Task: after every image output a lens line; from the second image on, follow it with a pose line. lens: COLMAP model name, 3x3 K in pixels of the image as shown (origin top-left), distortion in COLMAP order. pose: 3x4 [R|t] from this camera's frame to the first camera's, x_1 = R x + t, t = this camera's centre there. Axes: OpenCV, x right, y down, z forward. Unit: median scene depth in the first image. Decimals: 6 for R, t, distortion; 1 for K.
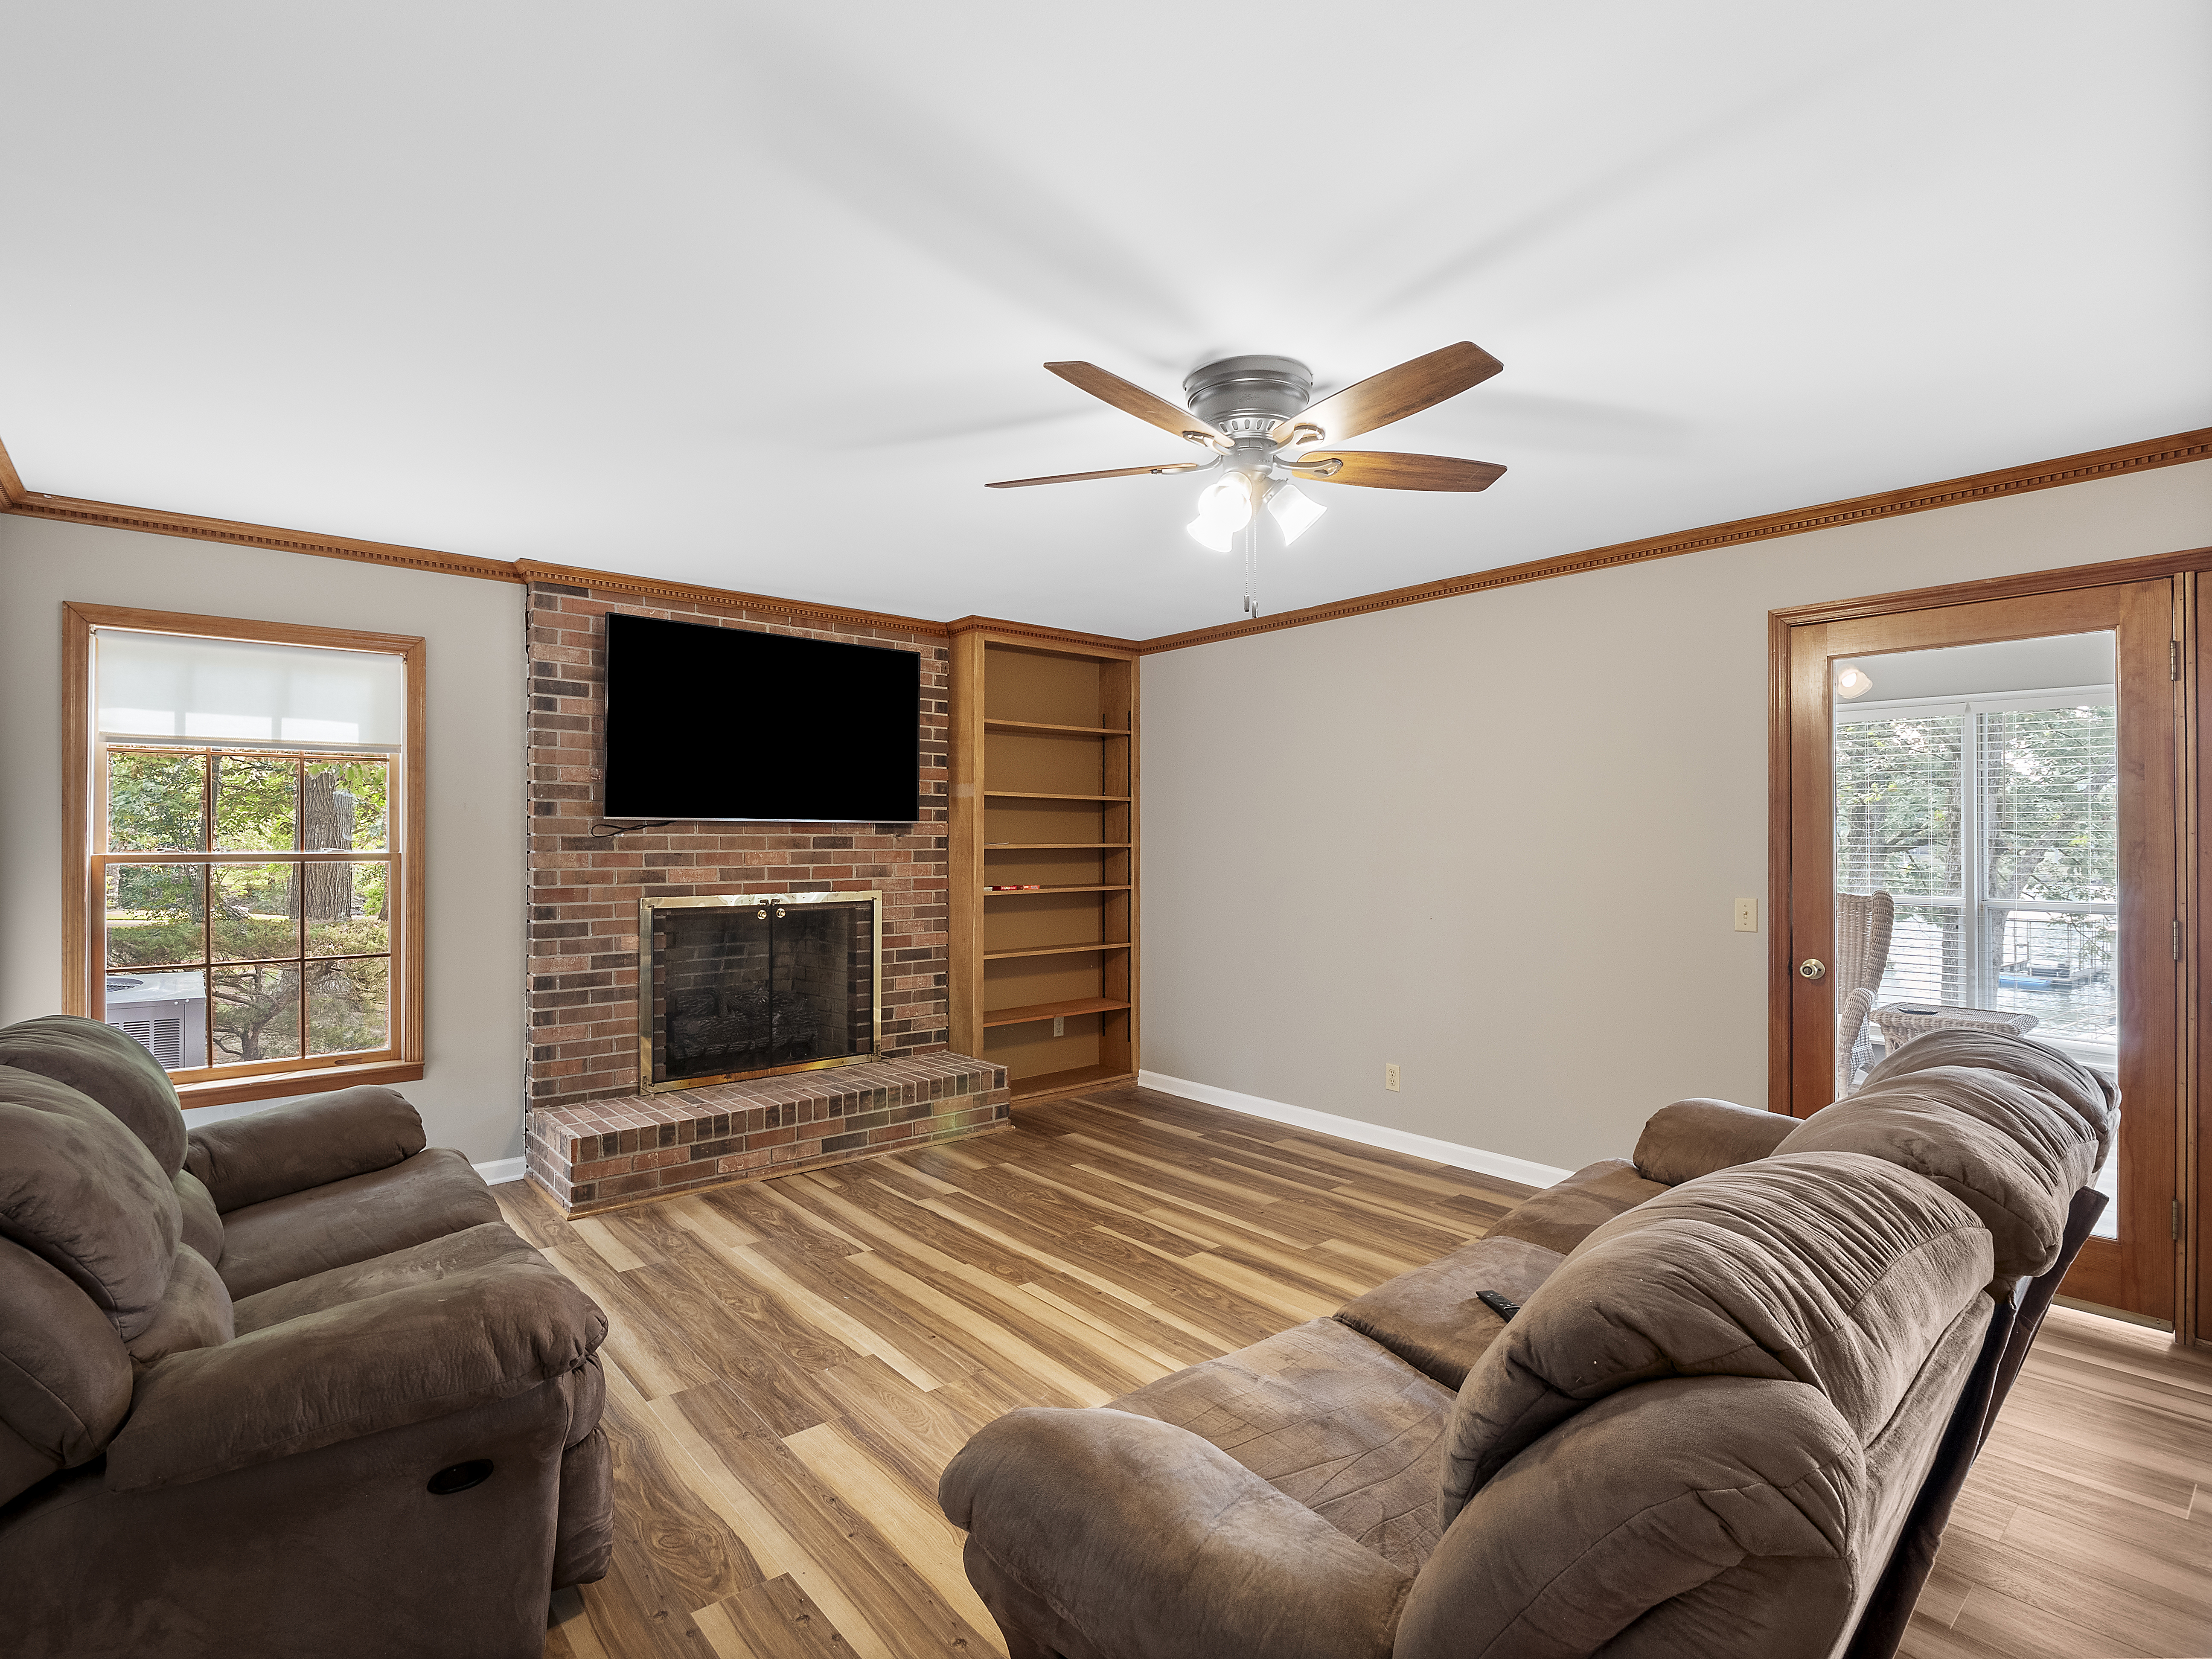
lens RADIAL K [[1060.5, 0, 1065.6], [0, 1060.5, 834.8], [0, 0, 1]] dist [-0.009260, -0.000361]
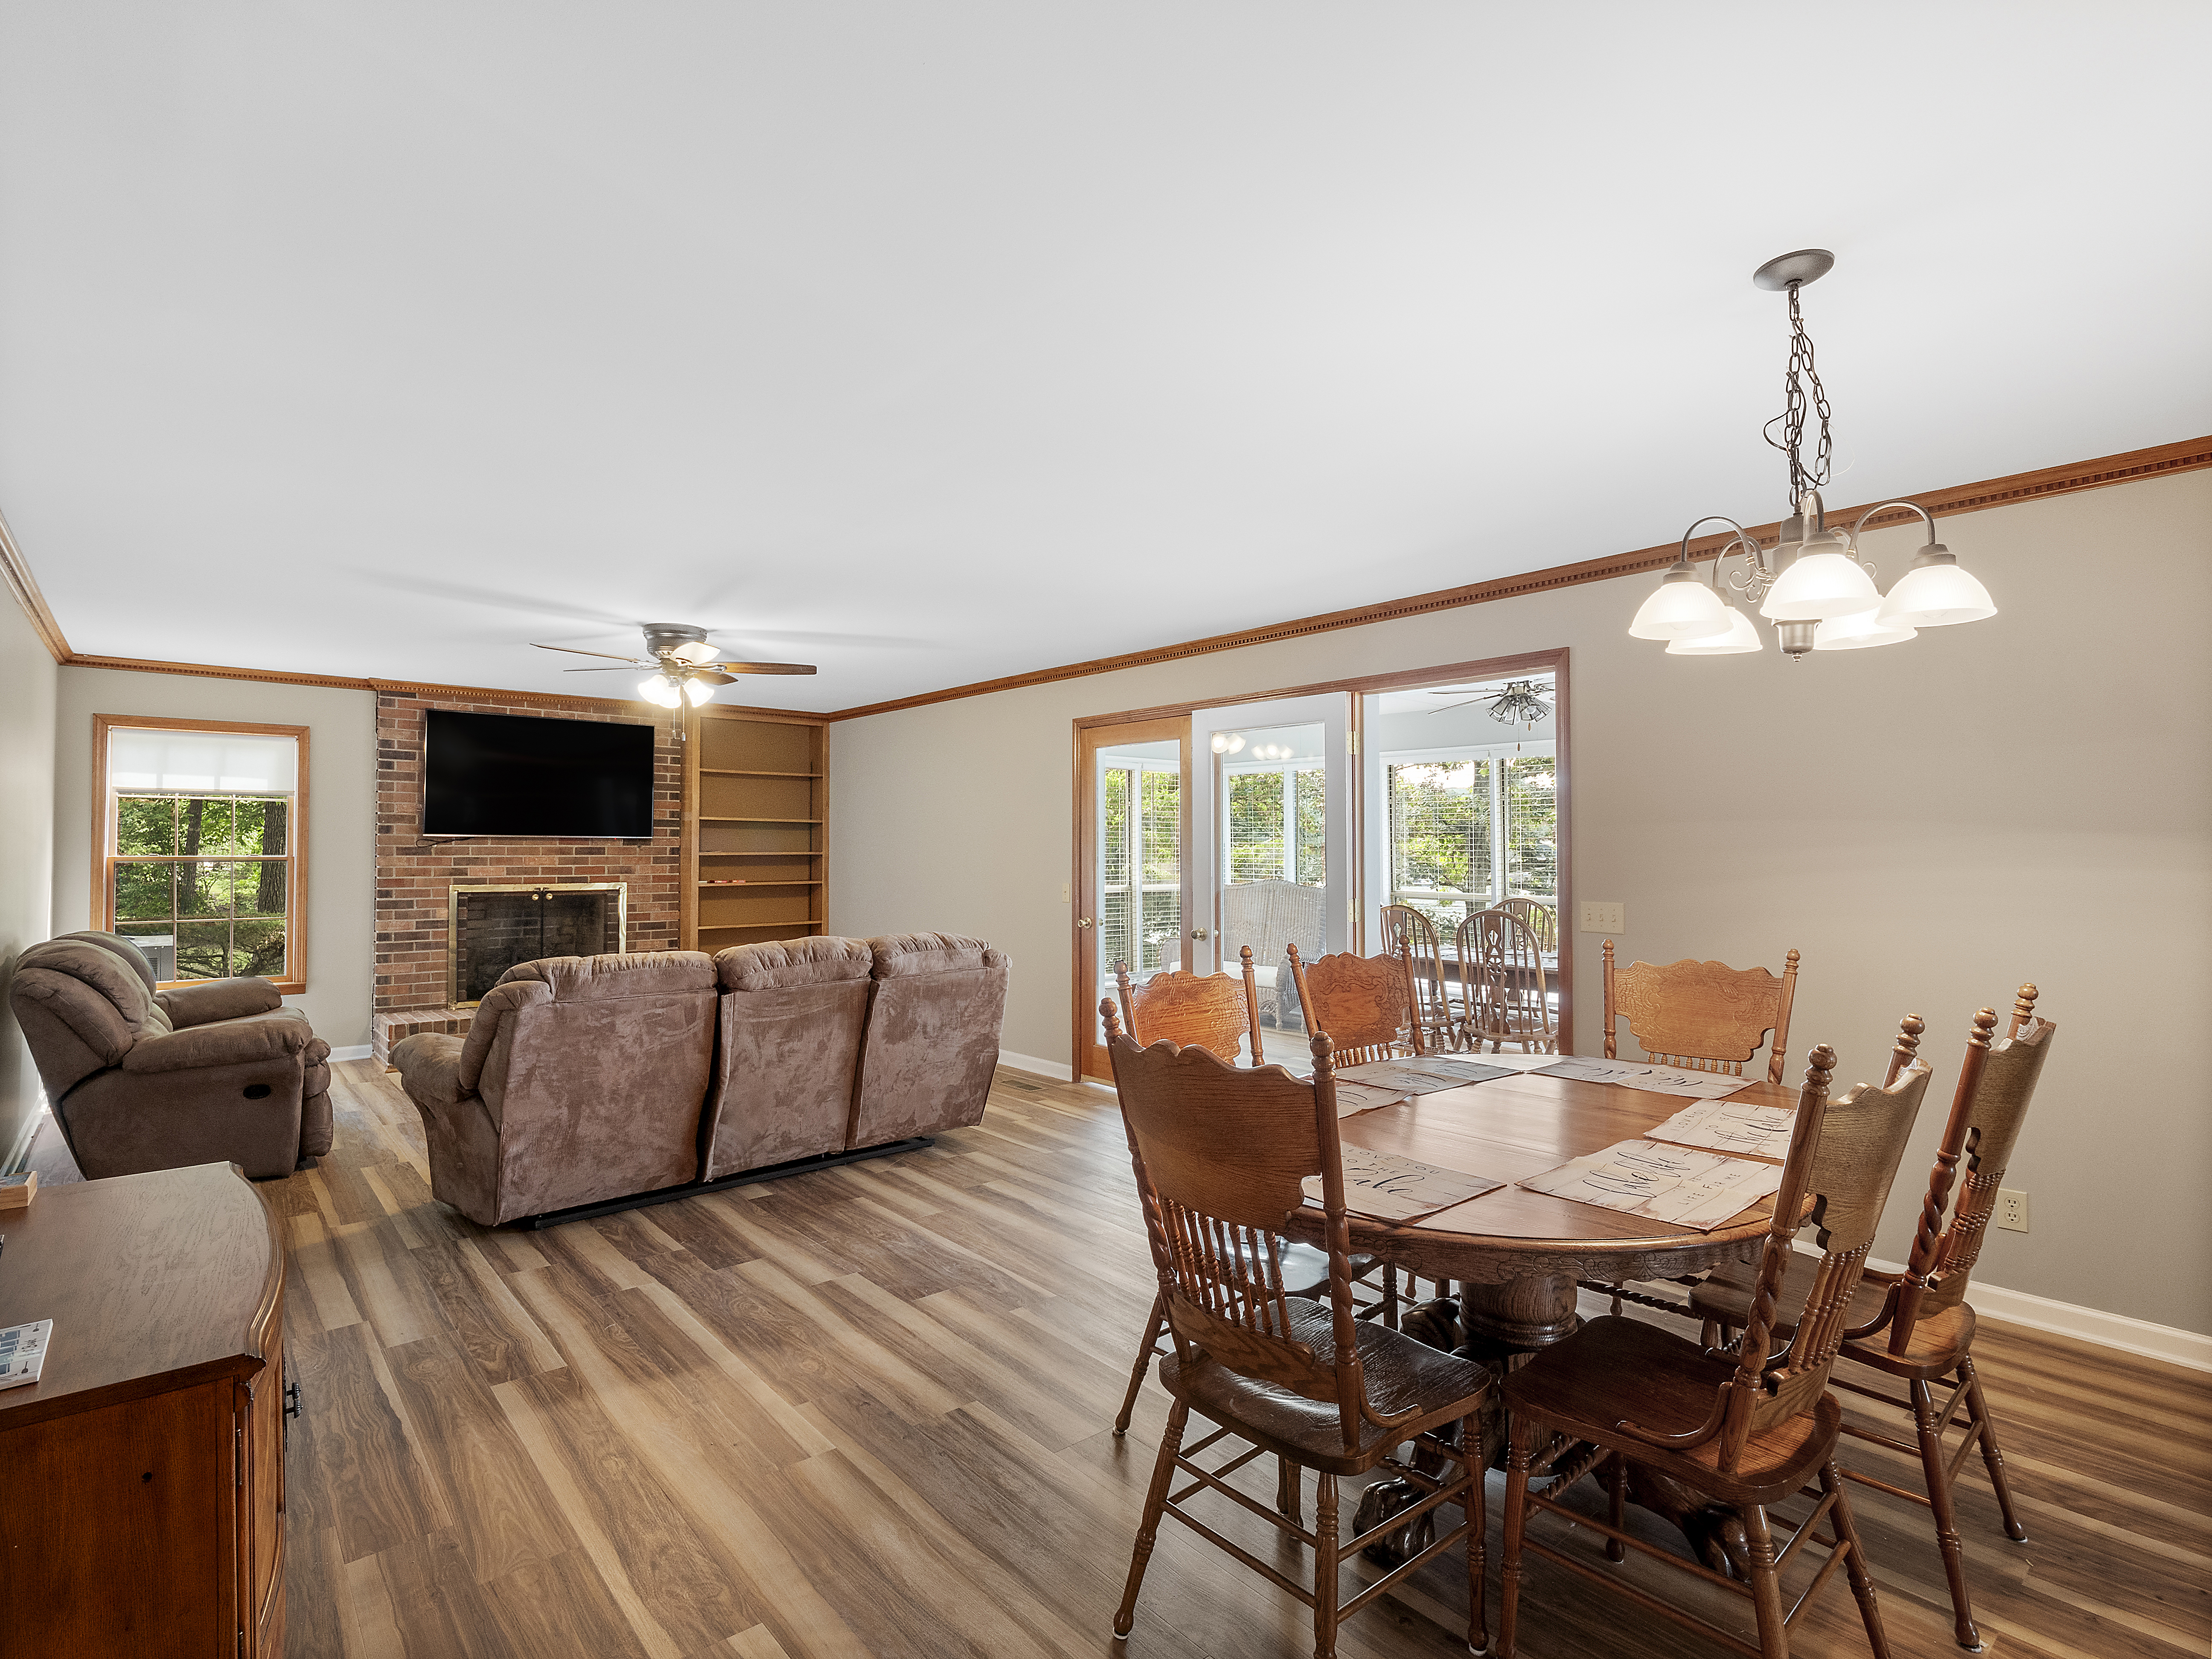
lens RADIAL K [[1096.1, 0, 1106.0], [0, 1096.1, 829.5], [0, 0, 1]] dist [-0.011562, -0.000101]
pose [[0.999939, 0.001186, 0.010943, 0.578215], [-0.001022, 0.999887, -0.015017, -0.000727], [-0.010959, 0.015005, 0.999827, -0.666331]]
